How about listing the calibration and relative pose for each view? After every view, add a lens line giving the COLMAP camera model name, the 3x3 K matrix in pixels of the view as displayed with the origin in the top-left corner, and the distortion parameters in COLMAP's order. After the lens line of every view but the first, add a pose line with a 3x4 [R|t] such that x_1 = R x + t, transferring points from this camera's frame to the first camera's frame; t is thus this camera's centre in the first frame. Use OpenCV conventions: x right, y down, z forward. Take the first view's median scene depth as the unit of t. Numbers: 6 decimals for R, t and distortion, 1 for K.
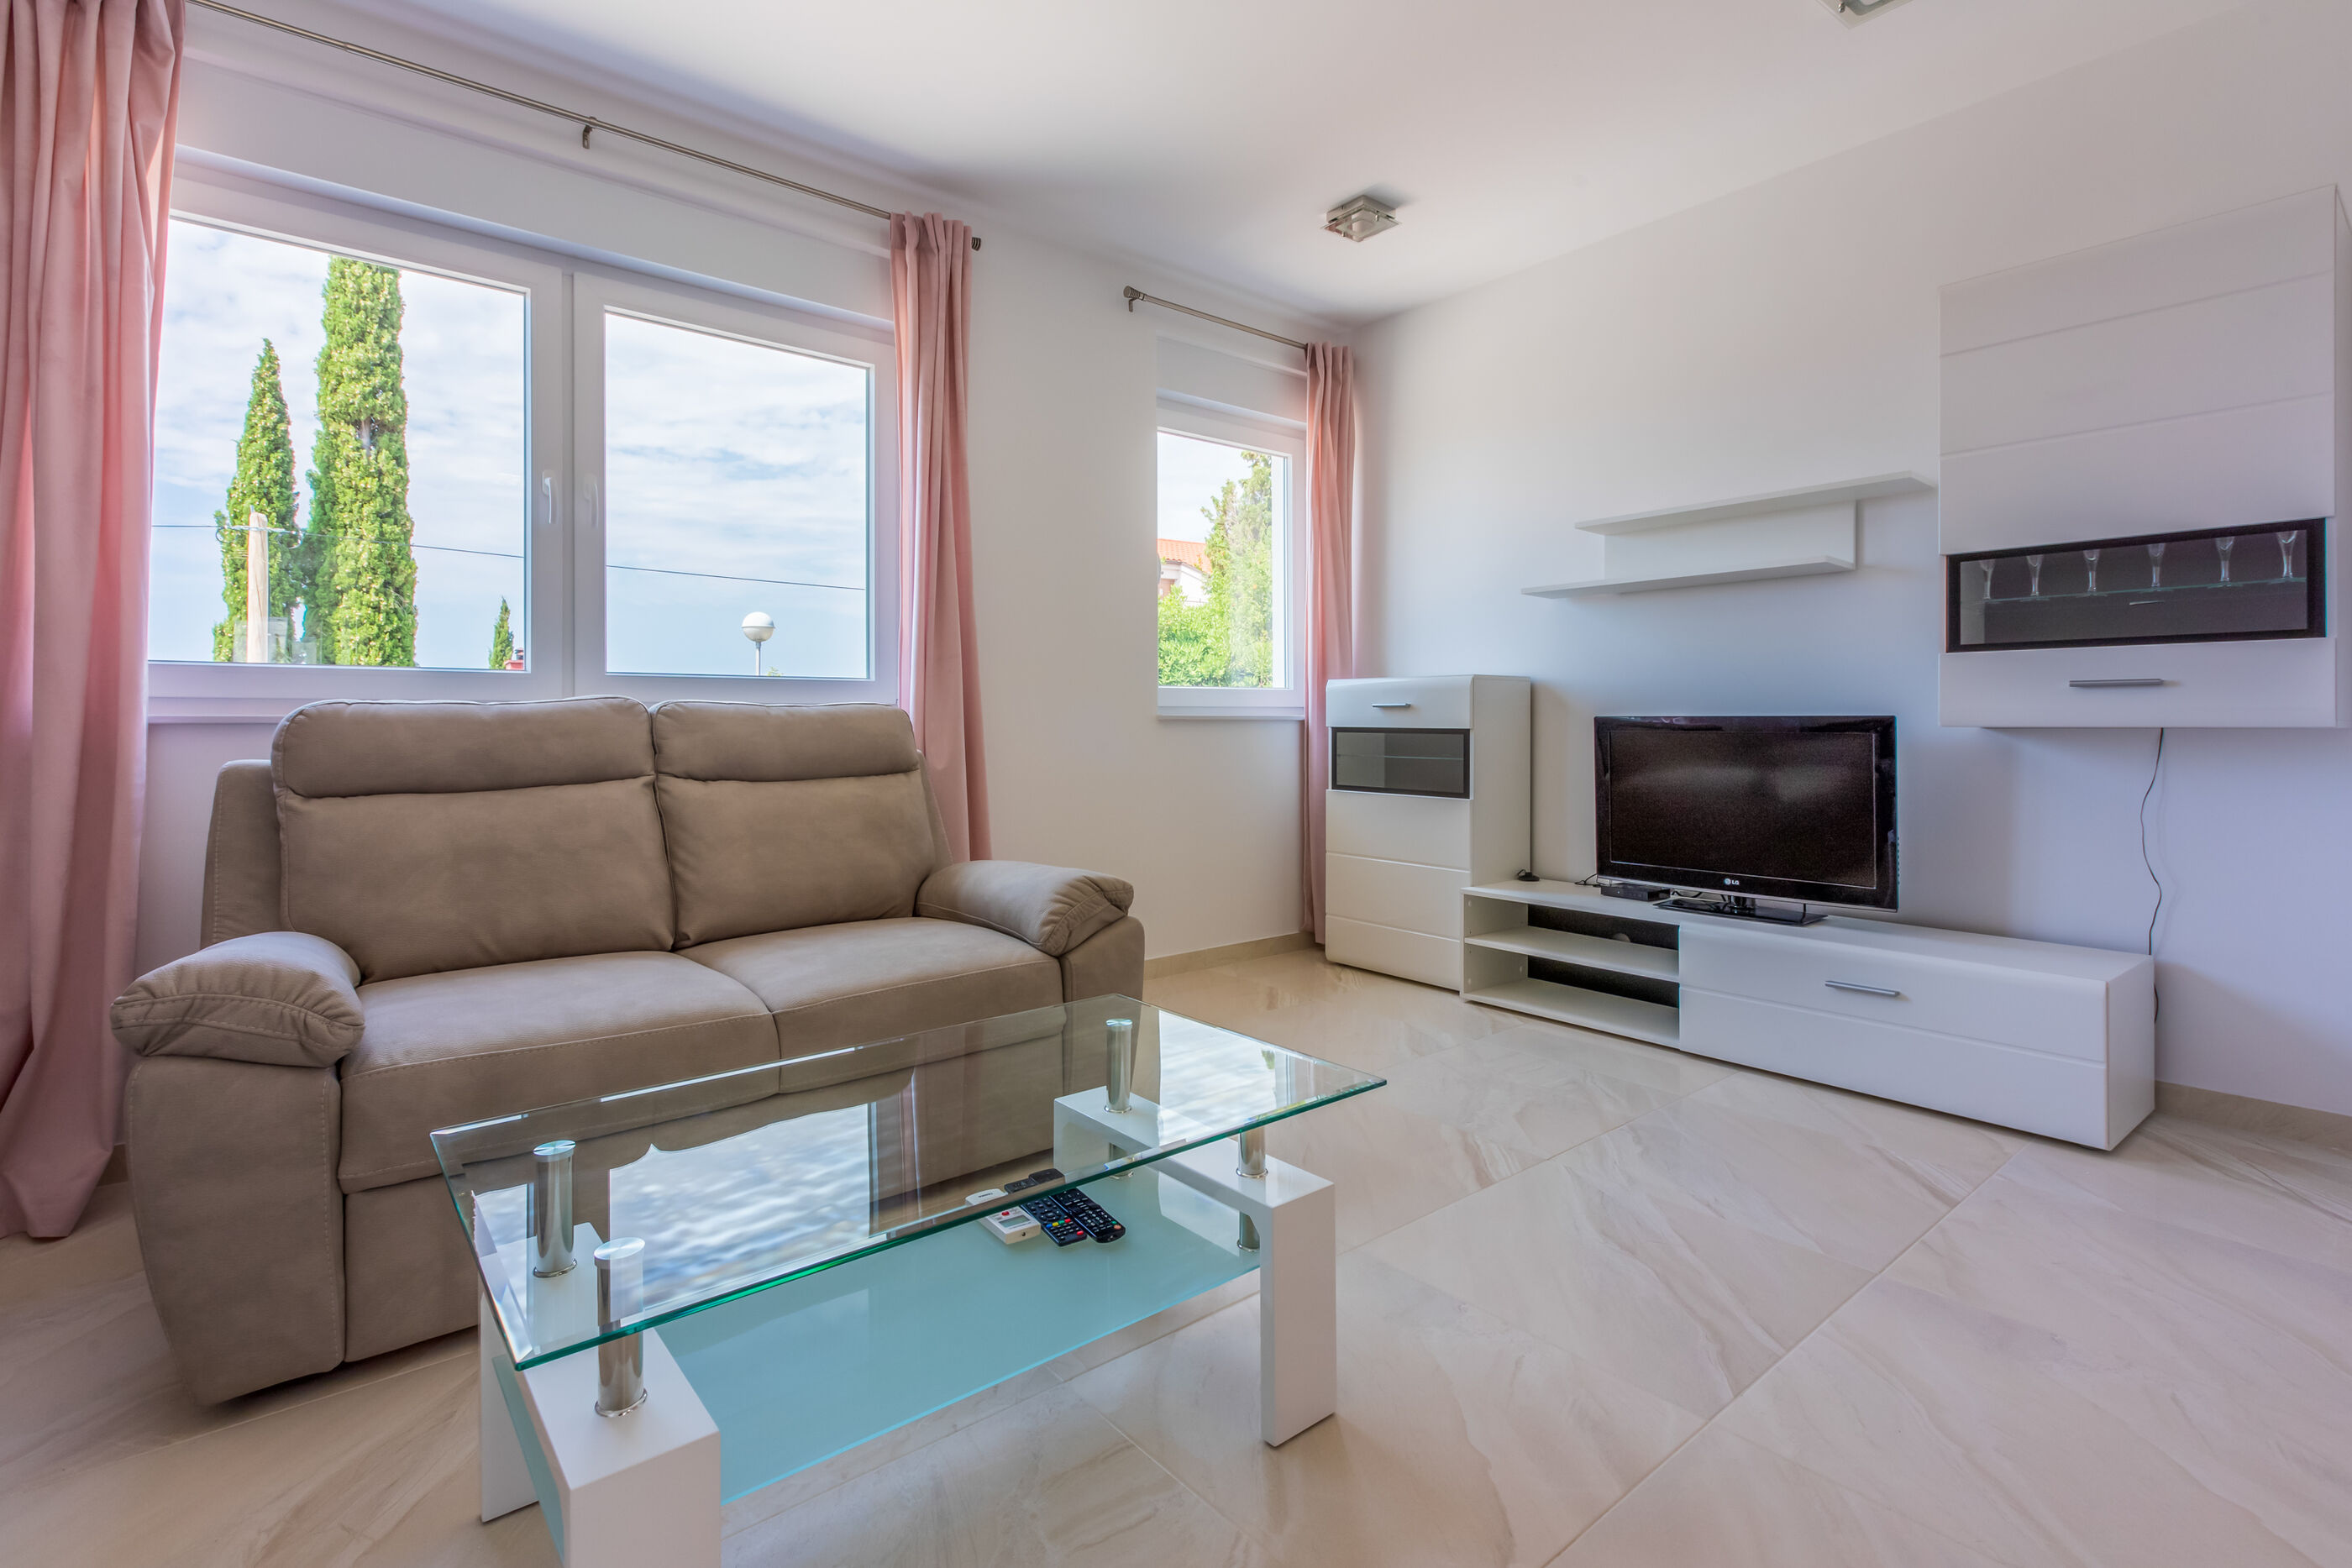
lens RADIAL K [[1094.6, 0, 1151.9], [0, 1094.6, 715.6], [0, 0, 1]] dist [0.000806, -0.000224]
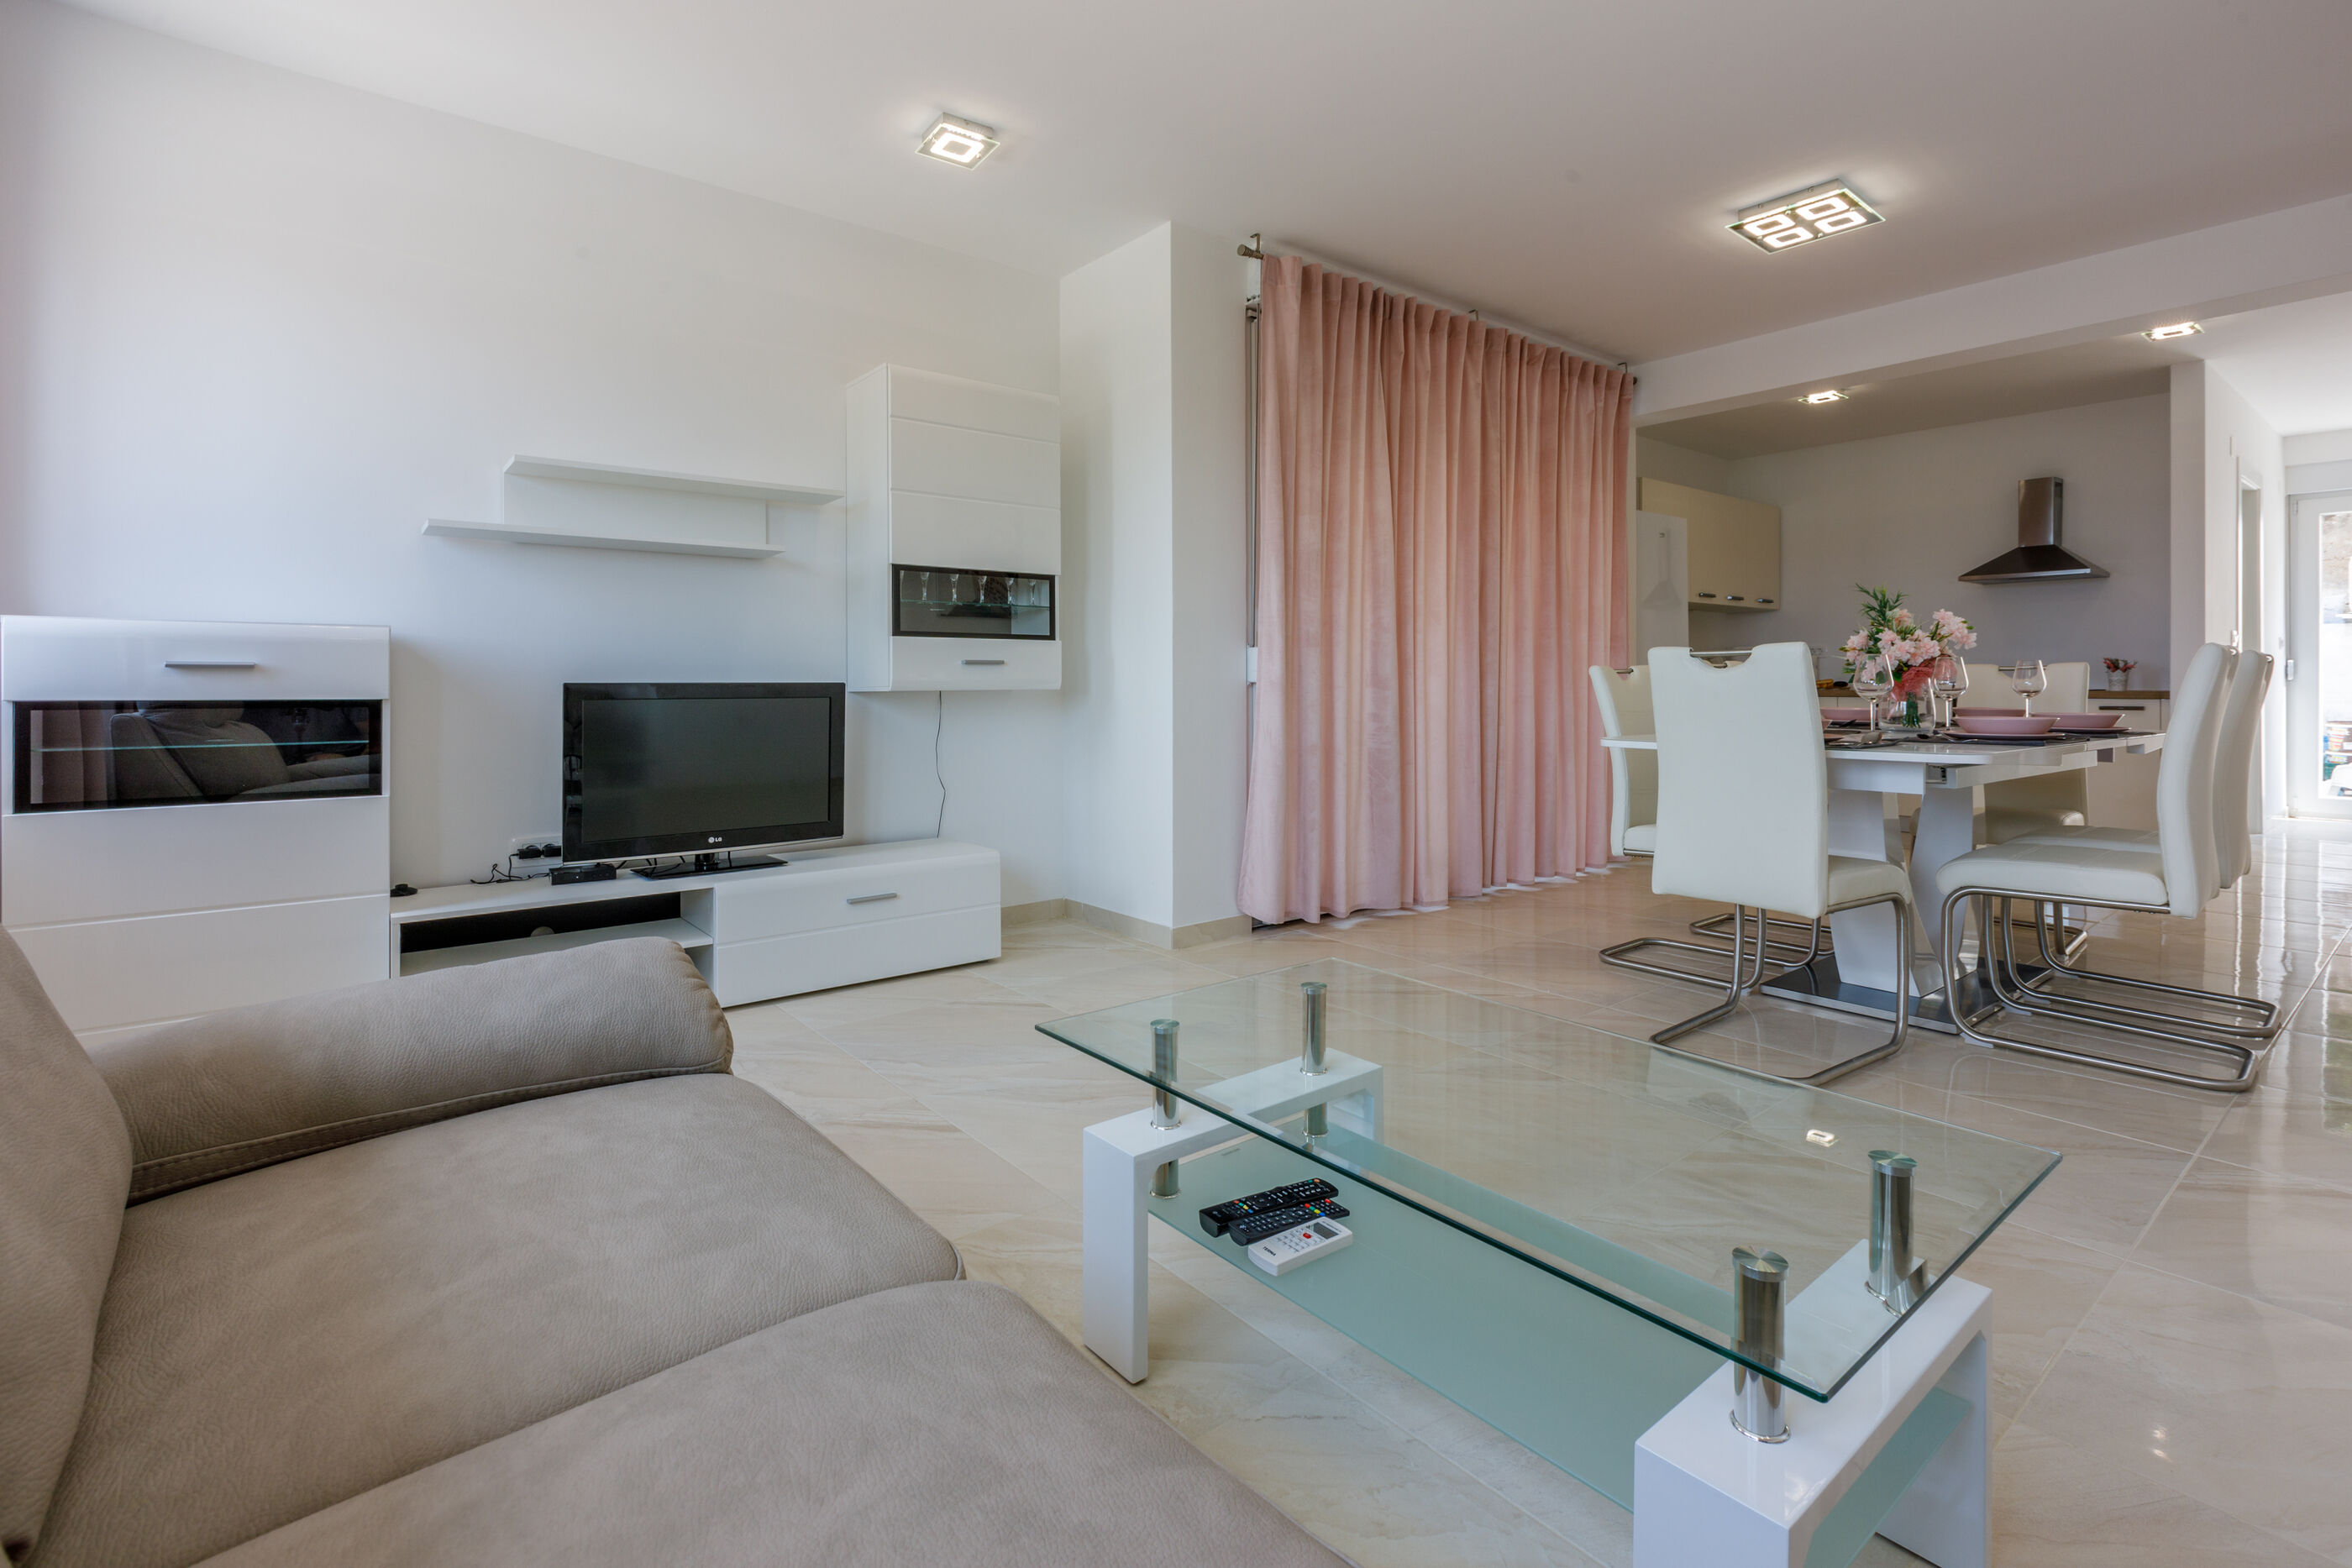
lens RADIAL K [[1086.0, 0, 1174.3], [0, 1086.0, 684.5], [0, 0, 1]] dist [-0.002262, -0.000095]
pose [[-0.005470, 0.000328, 0.999985, -0.603647], [-0.001083, 0.999999, -0.000334, 0.002582], [-0.999984, -0.001085, -0.005470, 0.654729]]
